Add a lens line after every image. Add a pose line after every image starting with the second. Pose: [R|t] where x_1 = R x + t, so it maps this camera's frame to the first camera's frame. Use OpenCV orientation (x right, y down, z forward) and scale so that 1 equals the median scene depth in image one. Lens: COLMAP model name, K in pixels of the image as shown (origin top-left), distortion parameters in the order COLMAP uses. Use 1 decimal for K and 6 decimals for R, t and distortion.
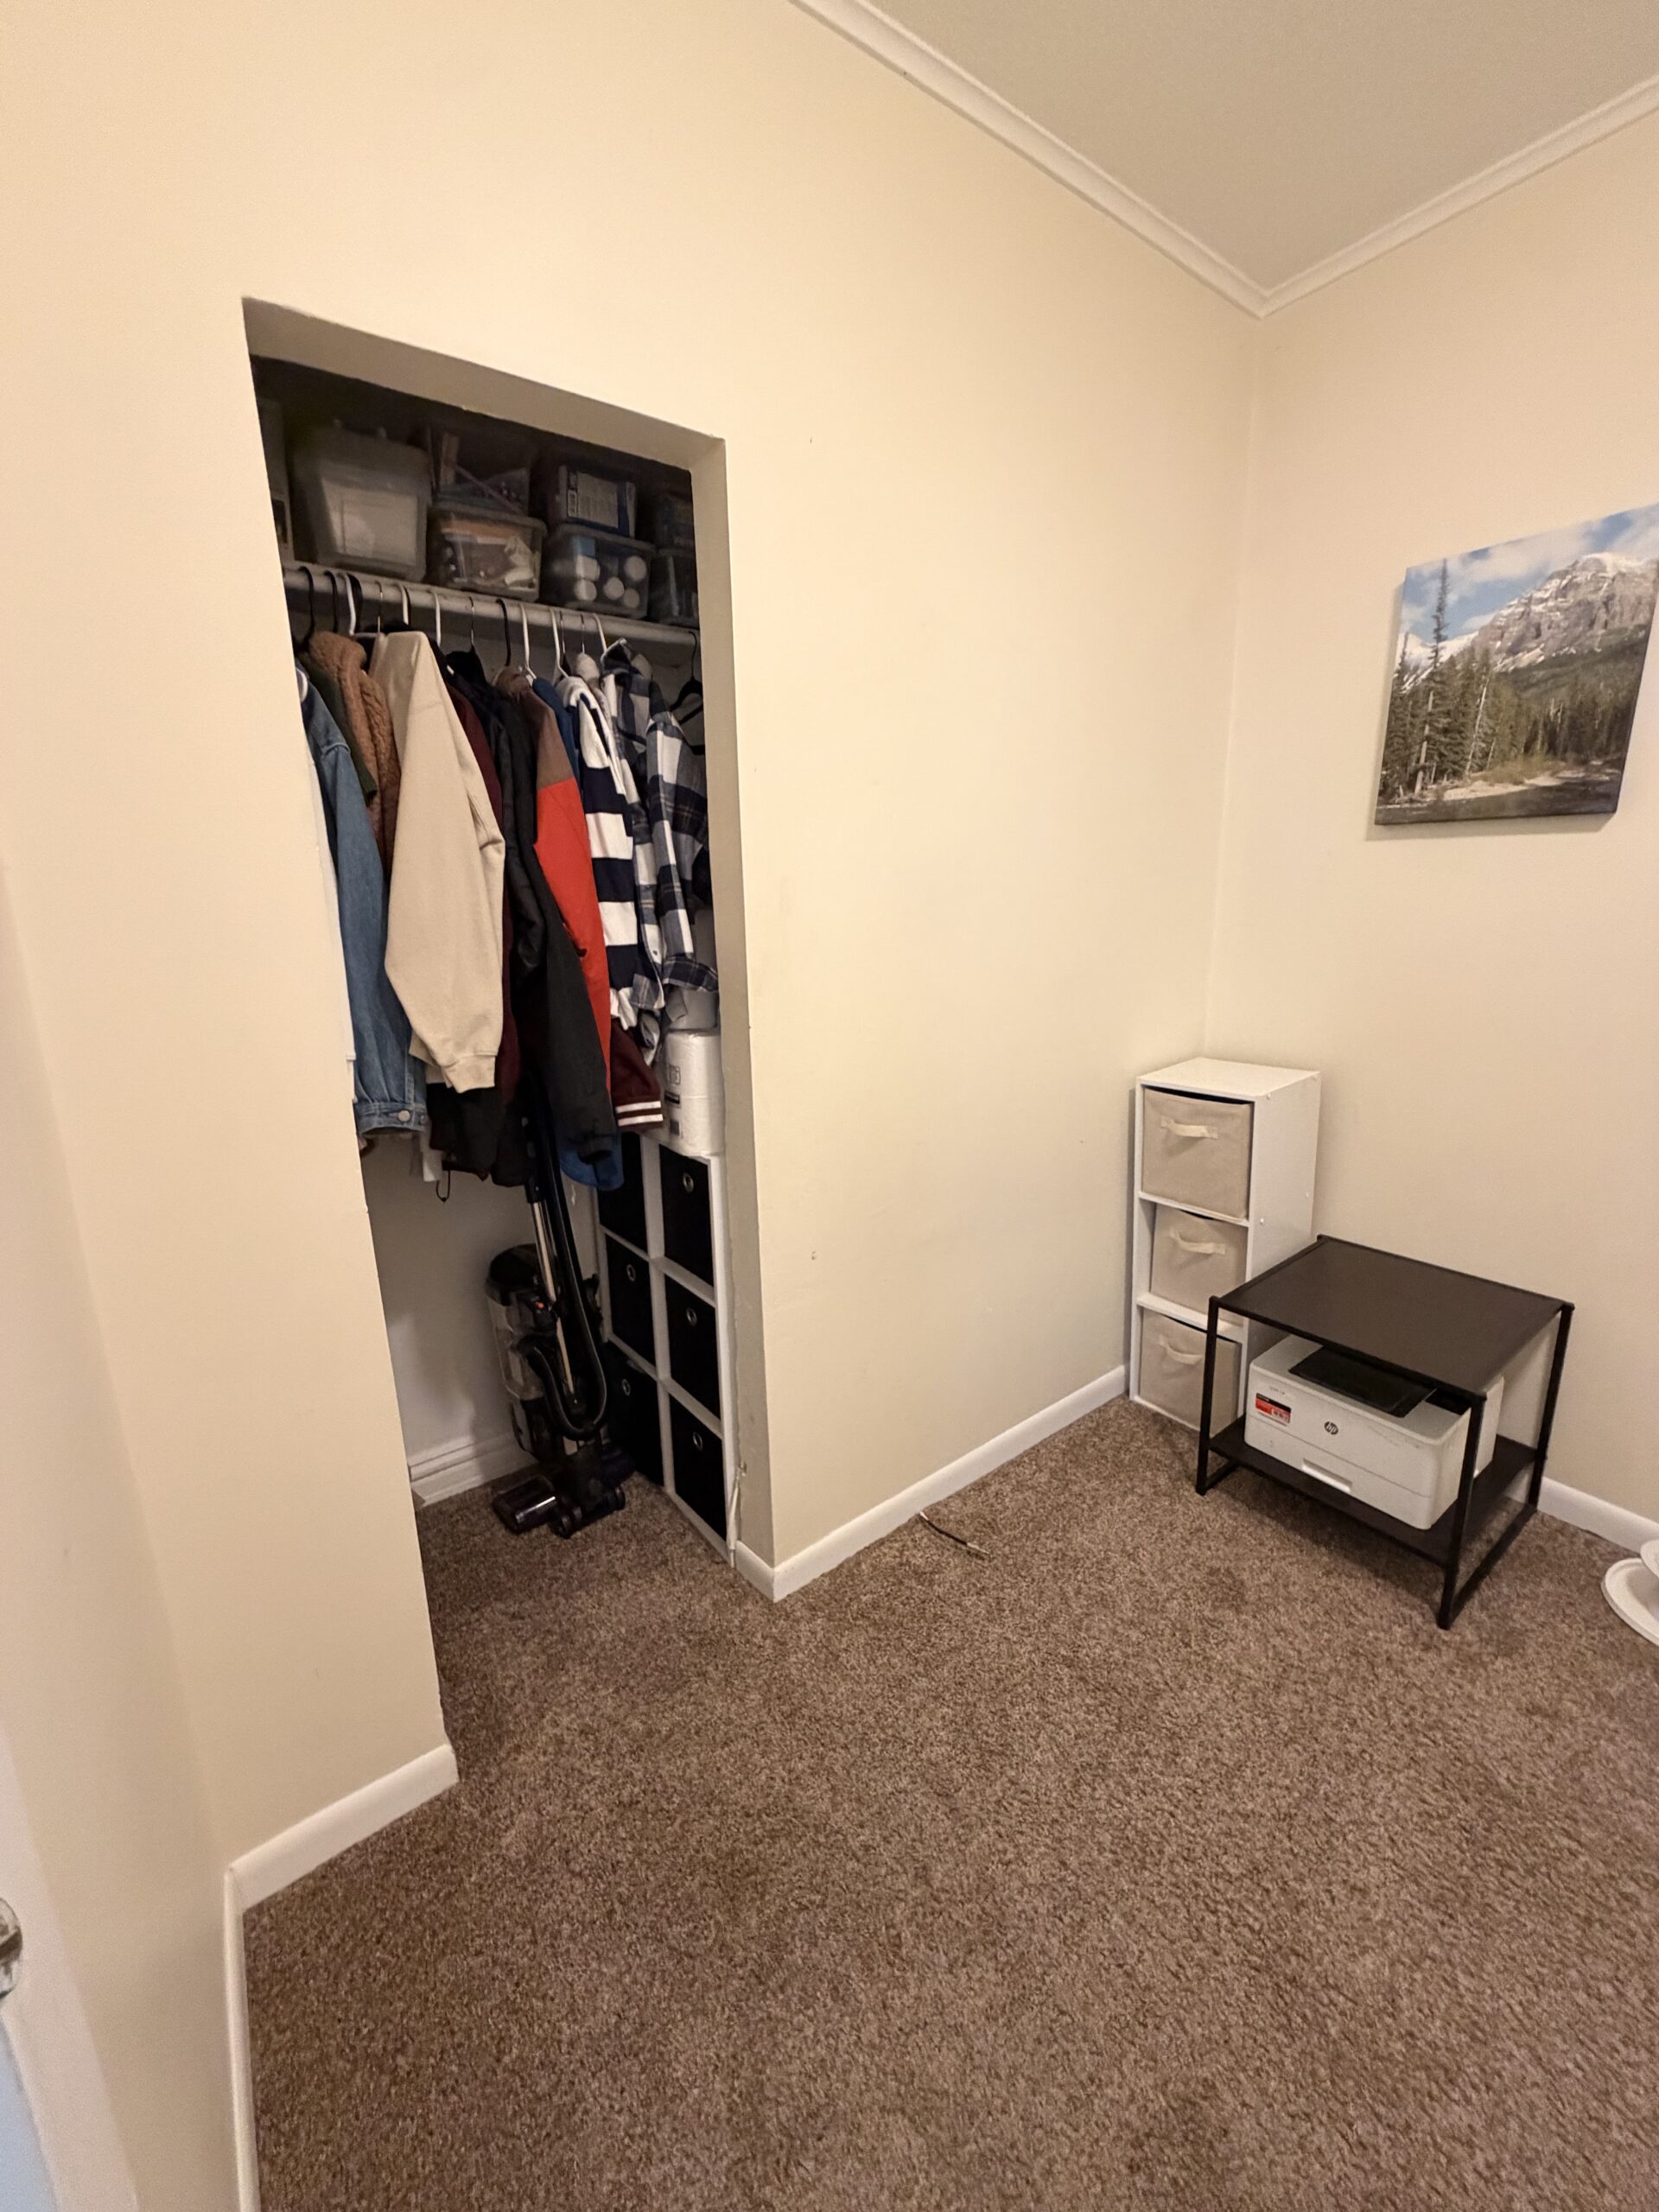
lens RADIAL K [[882.1, 0, 828.9], [0, 882.1, 1103.1], [0, 0, 1]] dist [-0.000062, 0.000132]
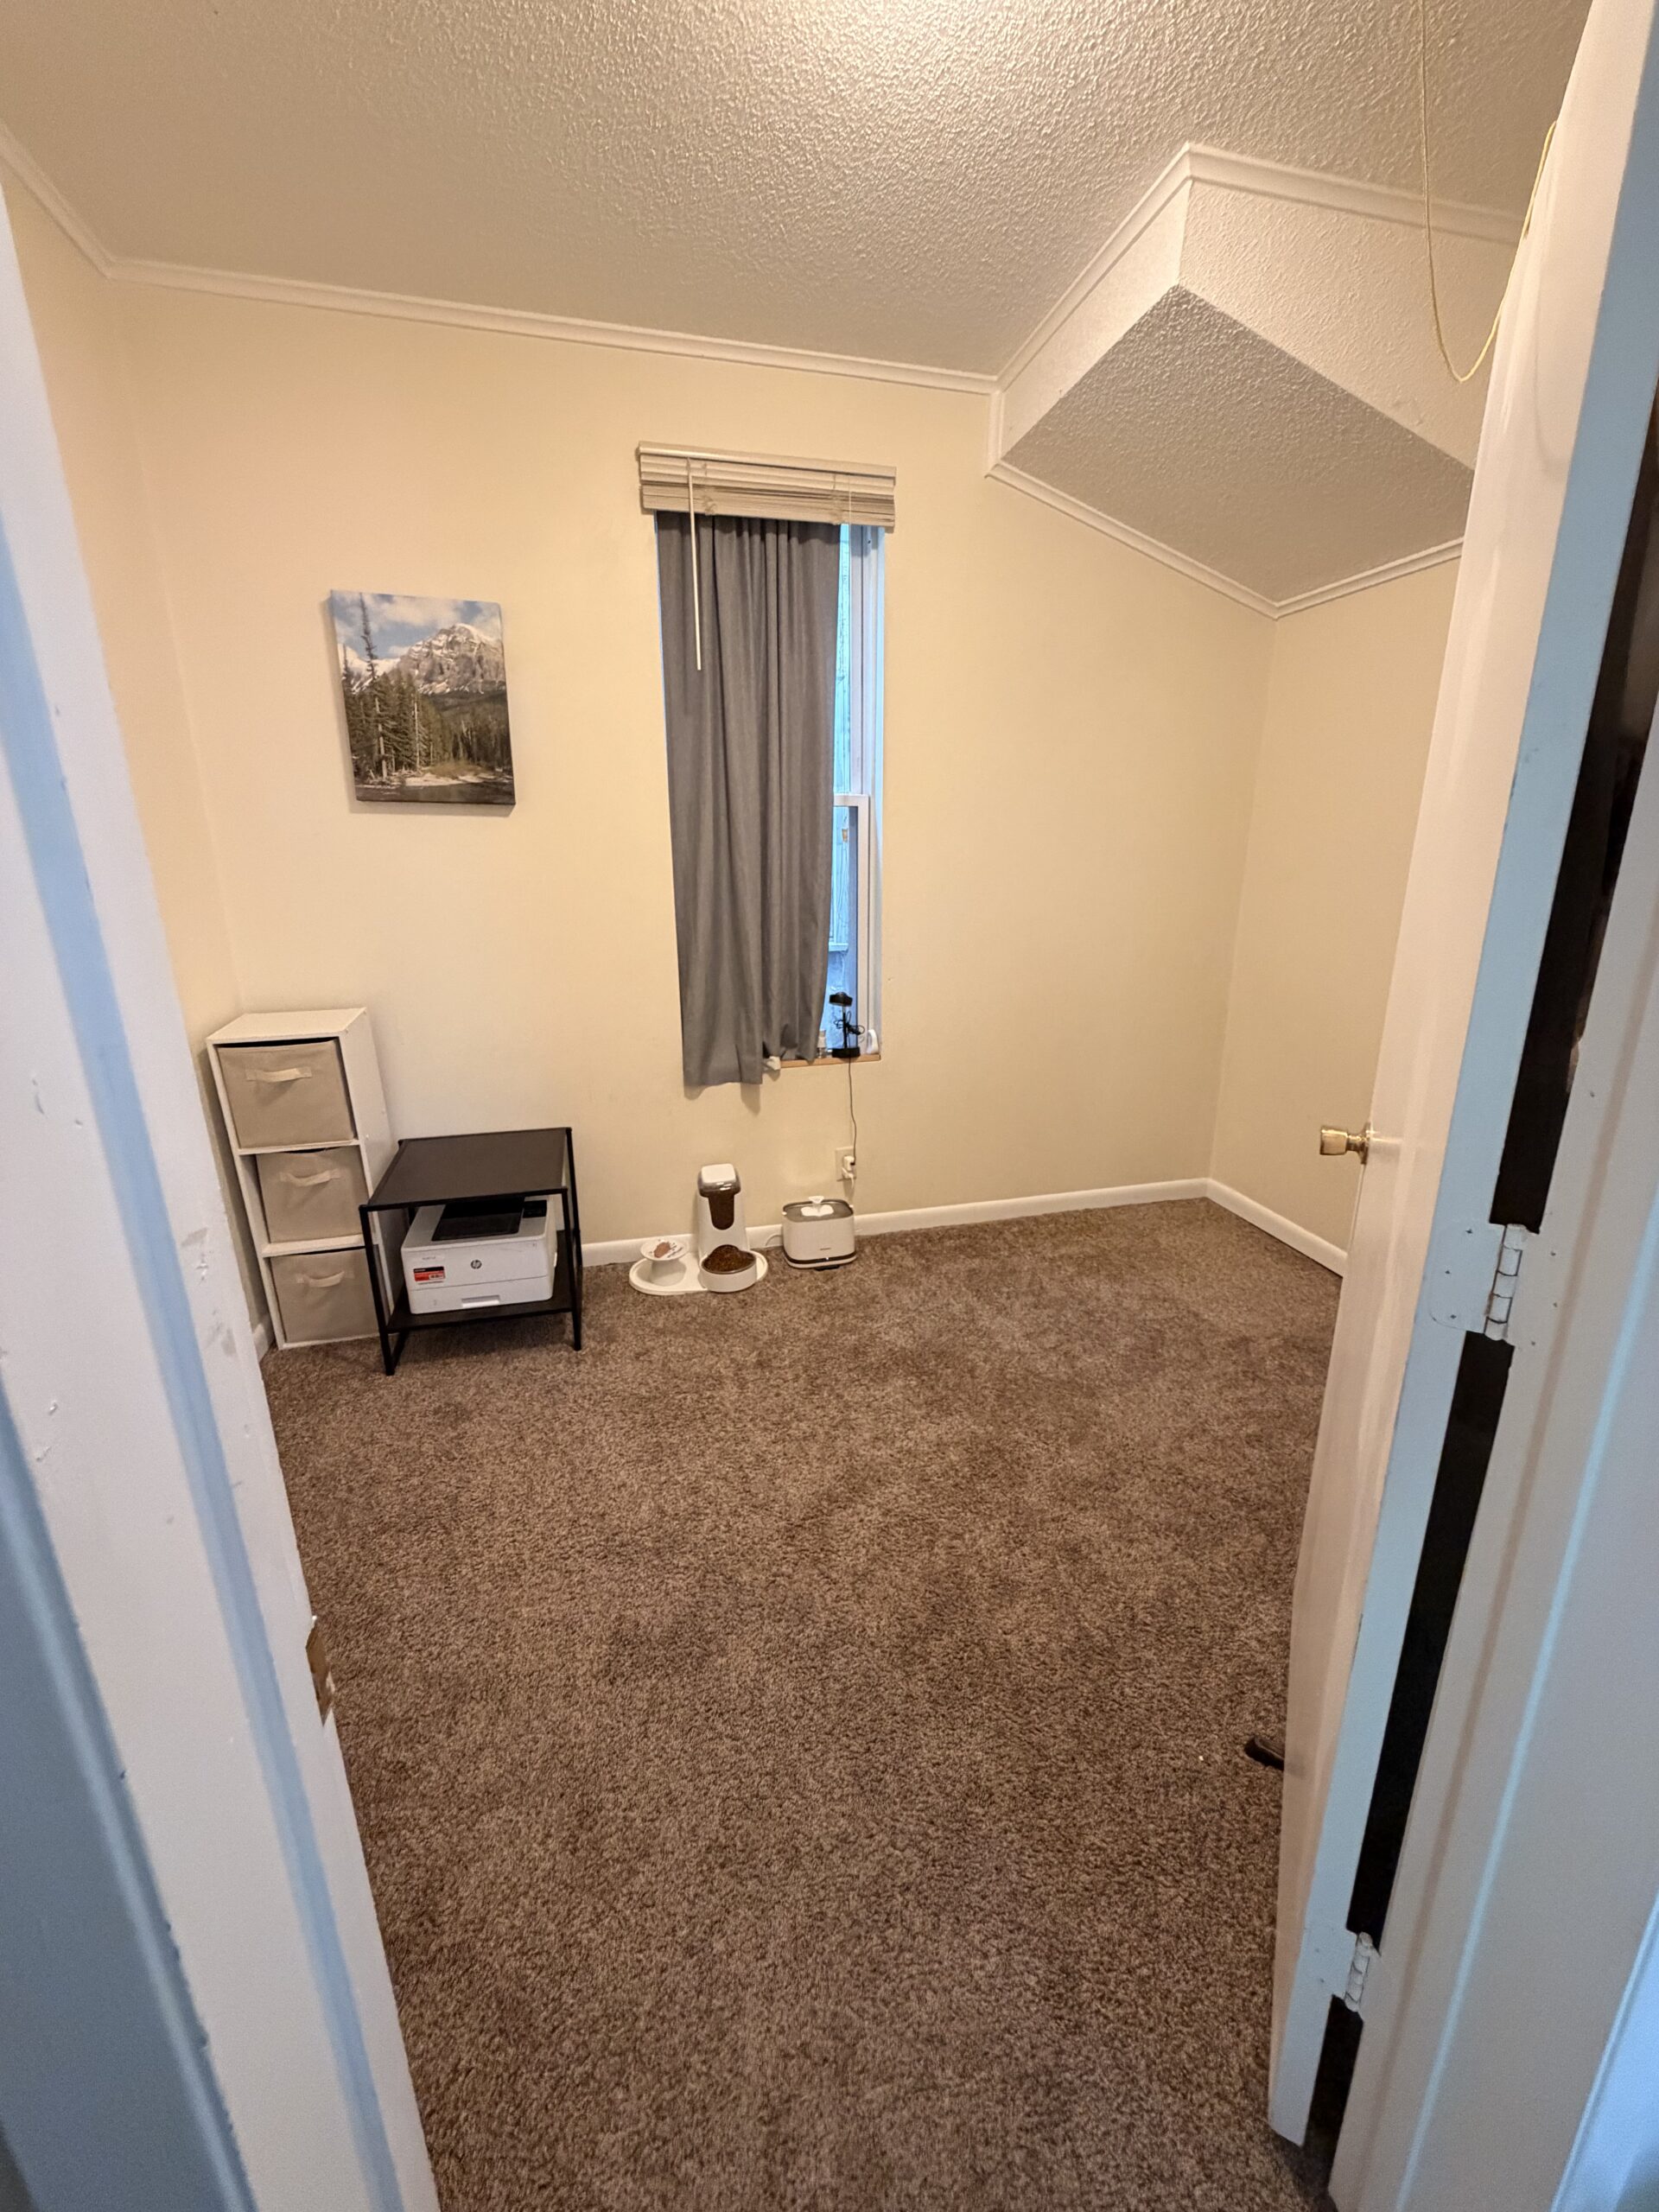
lens RADIAL K [[882.1, 0, 828.9], [0, 882.1, 1103.1], [0, 0, 1]] dist [-0.000062, 0.000132]
pose [[0.386146, -0.234586, 0.892110, -0.349871], [0.204624, 0.964811, 0.165133, 0.025017], [-0.899456, 0.118781, 0.420560, -0.061470]]
